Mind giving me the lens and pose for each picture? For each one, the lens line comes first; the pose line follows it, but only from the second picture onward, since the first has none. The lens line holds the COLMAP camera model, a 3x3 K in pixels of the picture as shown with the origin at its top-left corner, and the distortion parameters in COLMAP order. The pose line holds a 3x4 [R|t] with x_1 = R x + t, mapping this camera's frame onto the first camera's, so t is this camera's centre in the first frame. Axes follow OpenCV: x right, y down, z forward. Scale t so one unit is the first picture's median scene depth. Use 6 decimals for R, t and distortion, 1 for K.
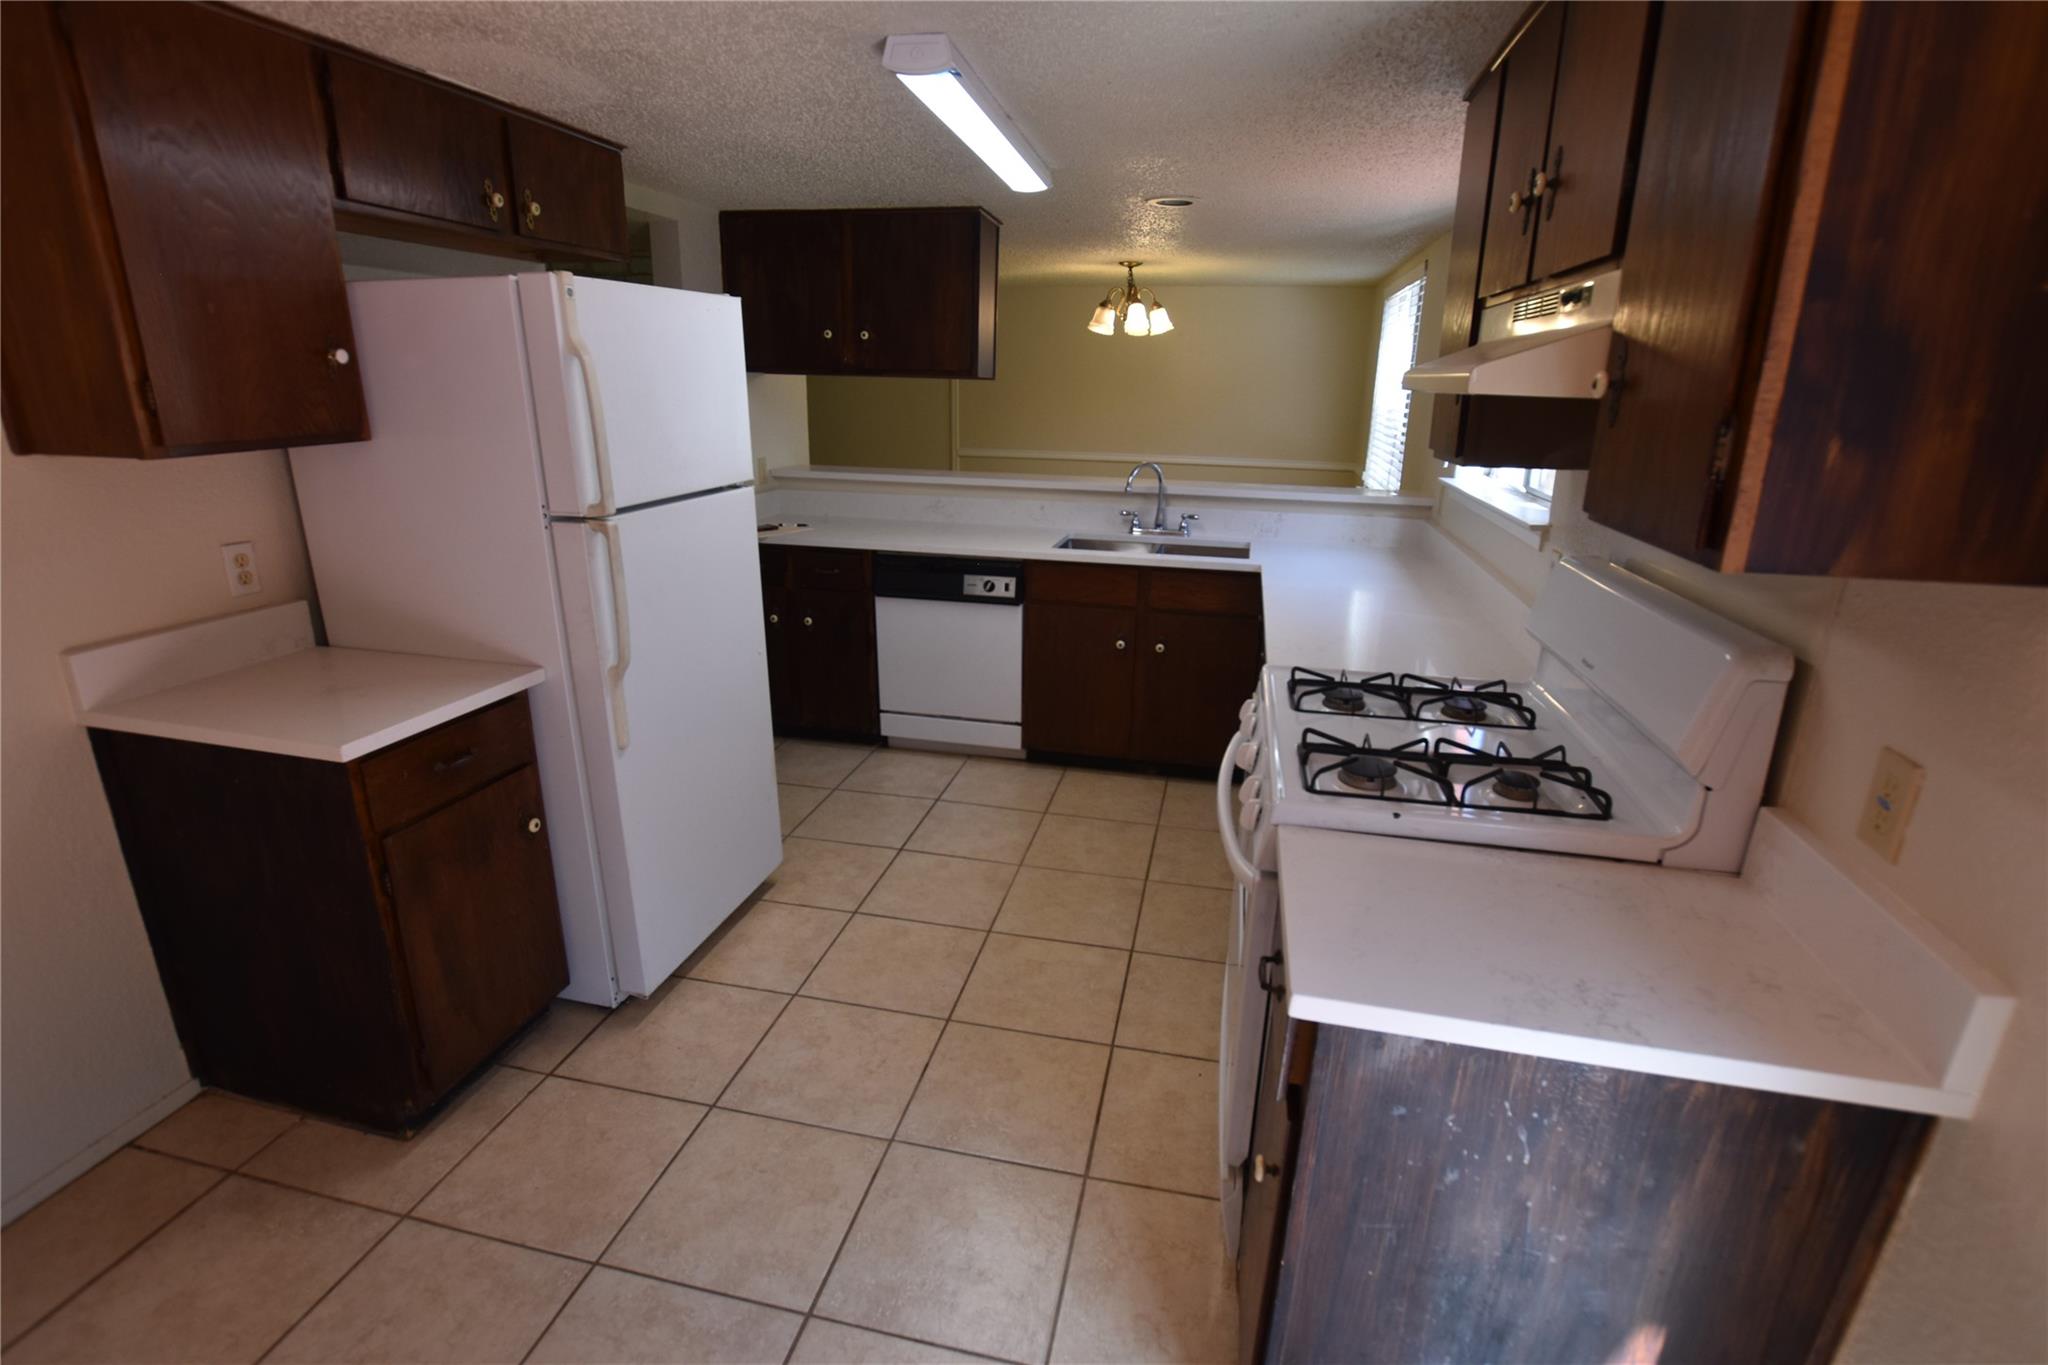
lens RADIAL K [[952.9, 0, 1024.0], [0, 952.9, 682.5], [0, 0, 1]] dist [-0.011014, -0.000411]
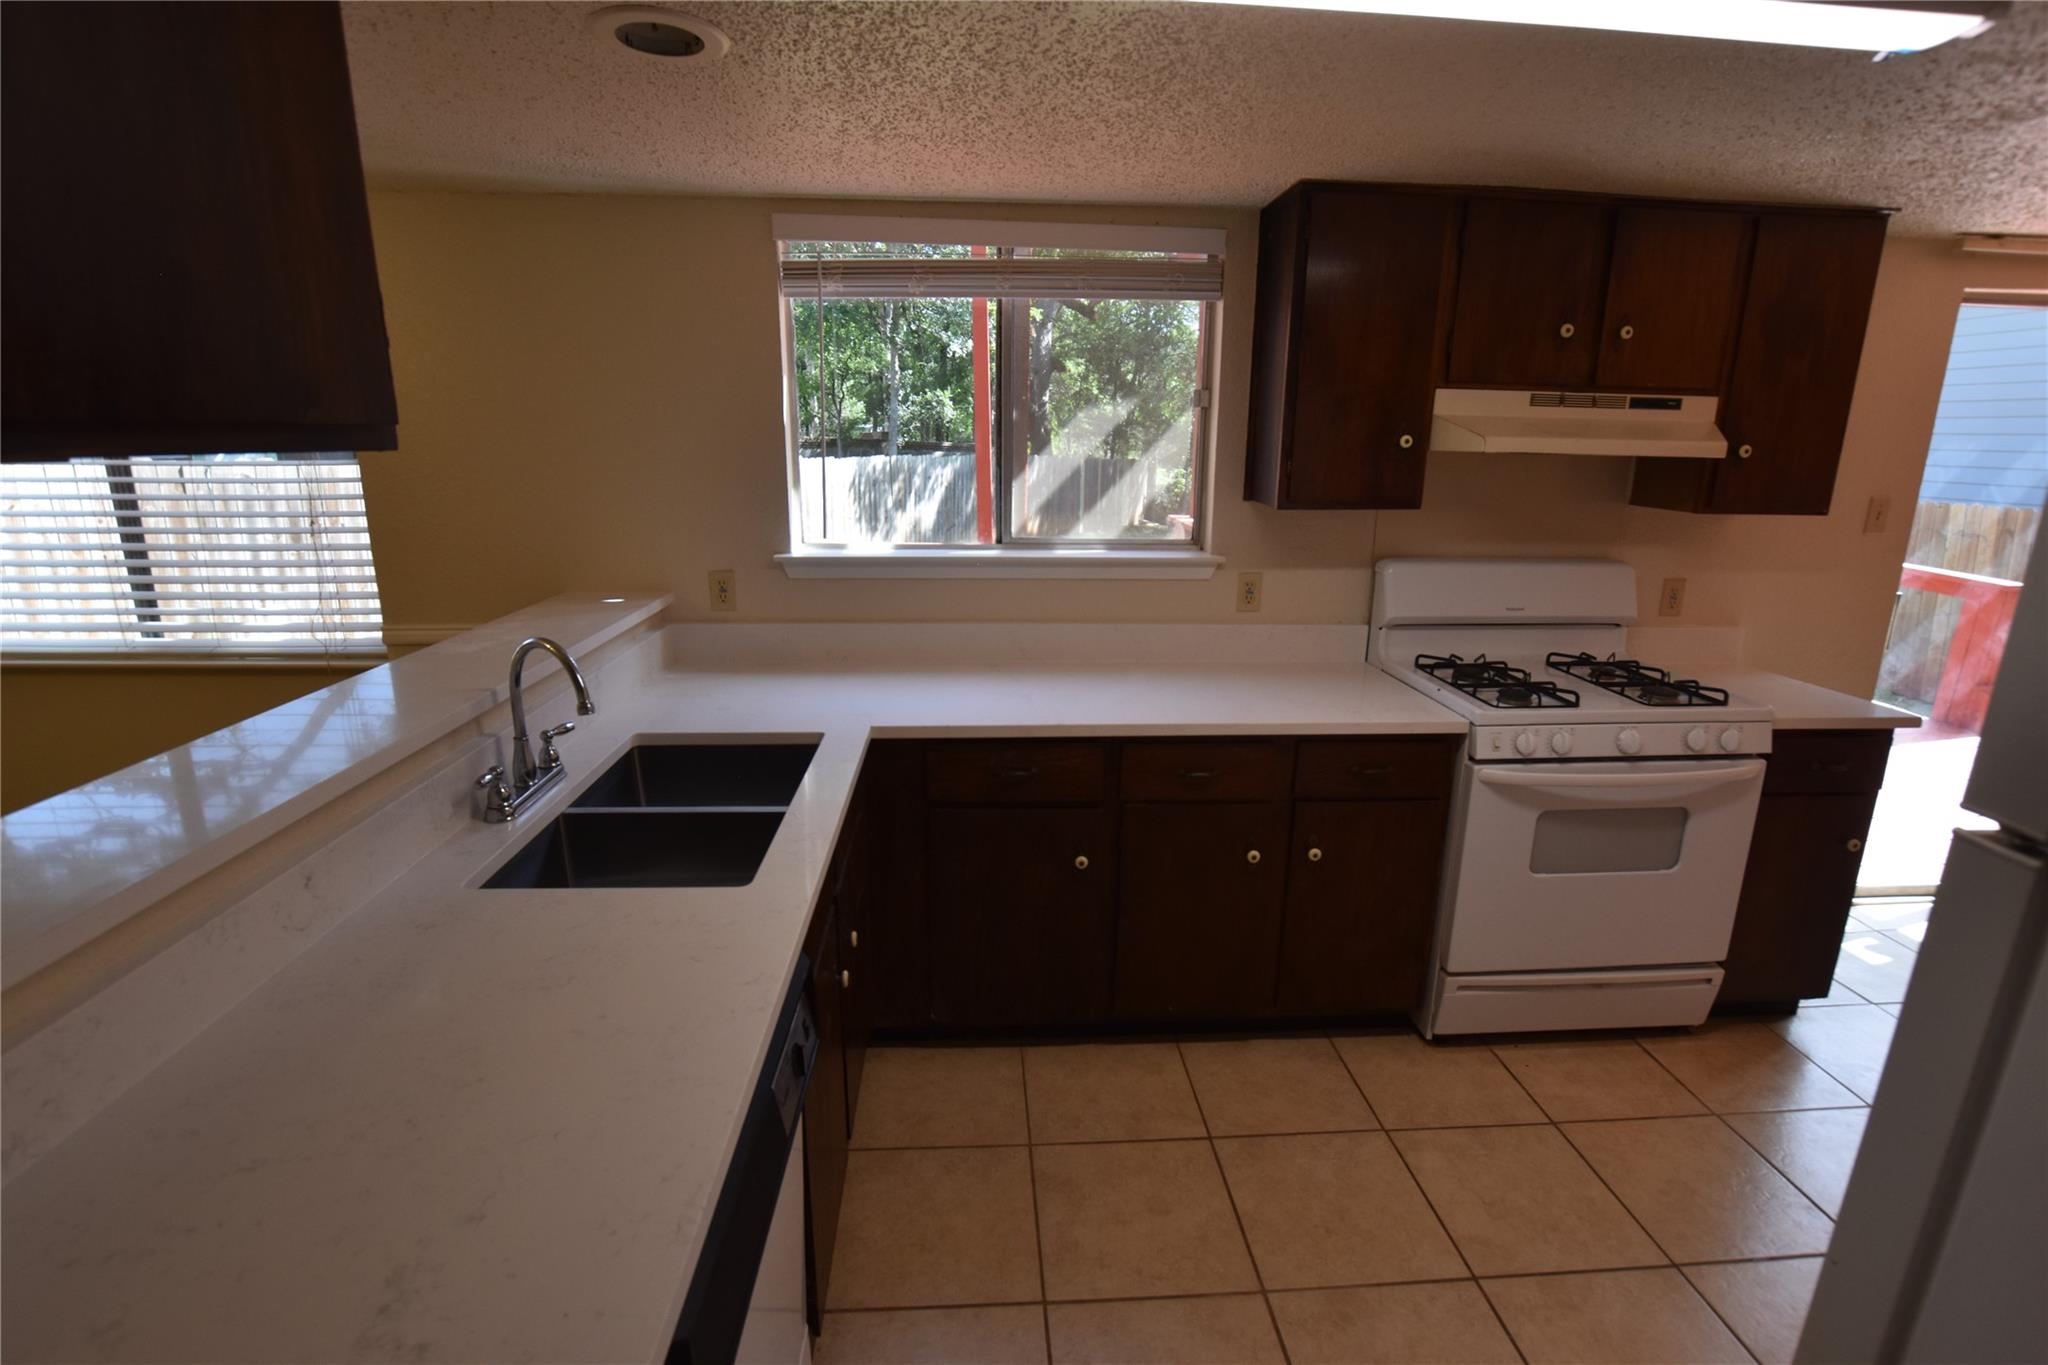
lens RADIAL K [[952.9, 0, 1024.0], [0, 952.9, 682.5], [0, 0, 1]] dist [-0.011014, -0.000411]
pose [[-0.269465, -0.241531, 0.932229, -0.482954], [0.288113, 0.903478, 0.317362, -0.430543], [-0.918901, 0.354105, -0.173867, 1.288179]]
